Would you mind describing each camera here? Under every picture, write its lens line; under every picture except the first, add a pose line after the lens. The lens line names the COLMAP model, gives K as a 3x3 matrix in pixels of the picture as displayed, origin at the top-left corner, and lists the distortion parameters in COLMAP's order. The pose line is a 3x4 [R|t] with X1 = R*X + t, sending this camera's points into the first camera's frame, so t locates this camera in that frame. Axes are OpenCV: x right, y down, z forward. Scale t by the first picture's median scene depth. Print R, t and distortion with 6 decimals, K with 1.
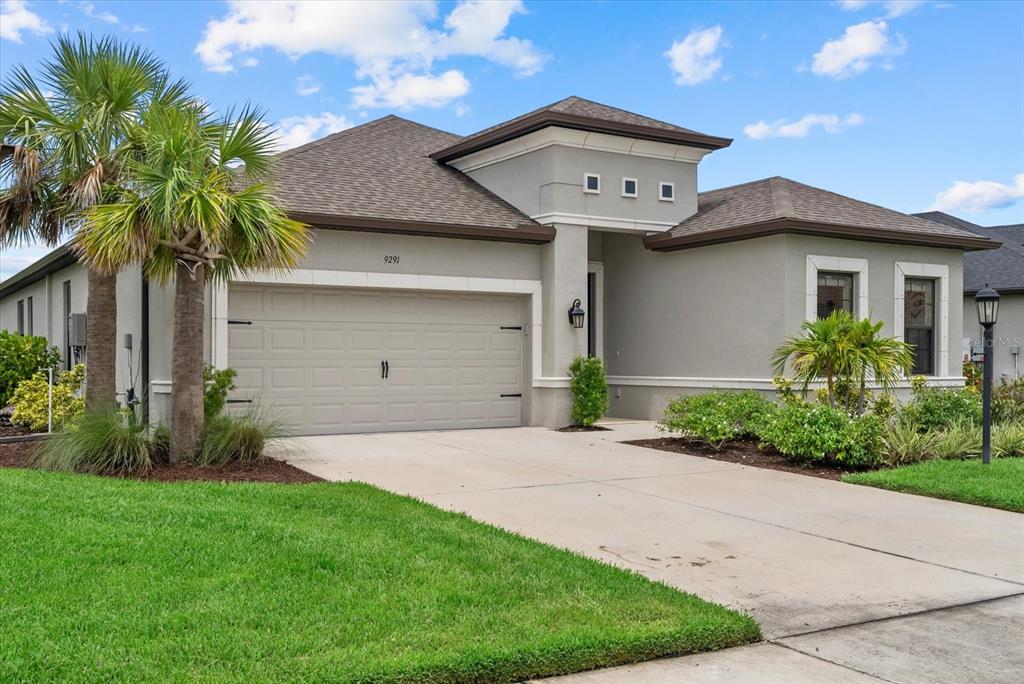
lens RADIAL K [[475.0, 0, 502.3], [0, 475.0, 342.2], [0, 0, 1]] dist [0.002235, -0.000340]
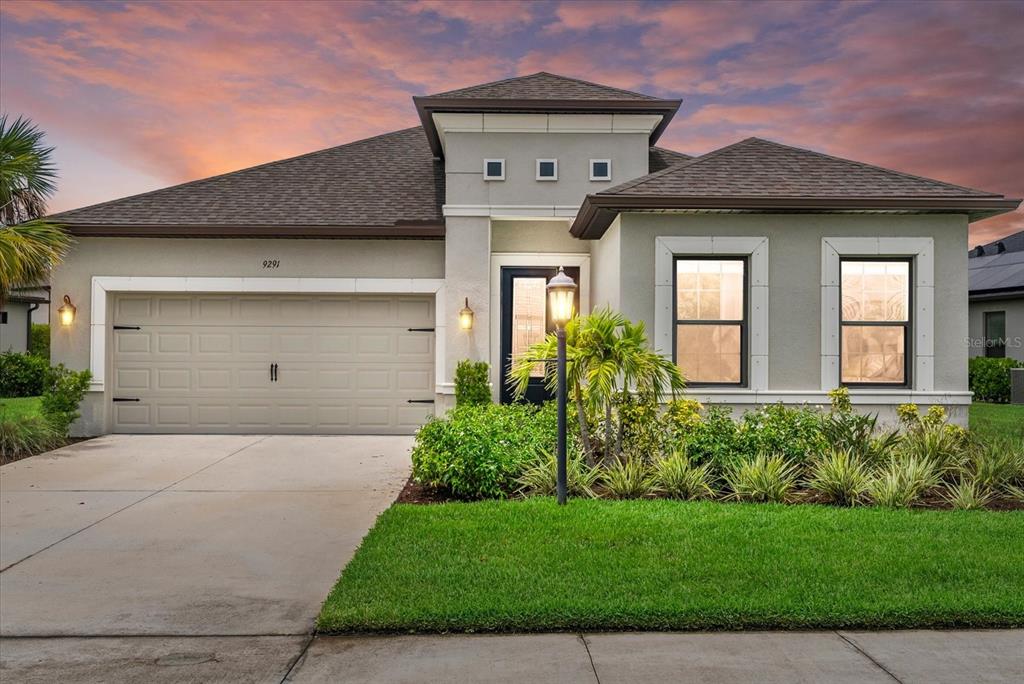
lens RADIAL K [[475.0, 0, 512.7], [0, 475.0, 338.4], [0, 0, 1]] dist [0.002235, -0.000340]
pose [[0.963874, -0.009292, -0.266197, 0.489154], [0.005202, 0.999857, -0.016068, 0.003829], [0.266309, 0.014103, 0.963785, 0.145863]]
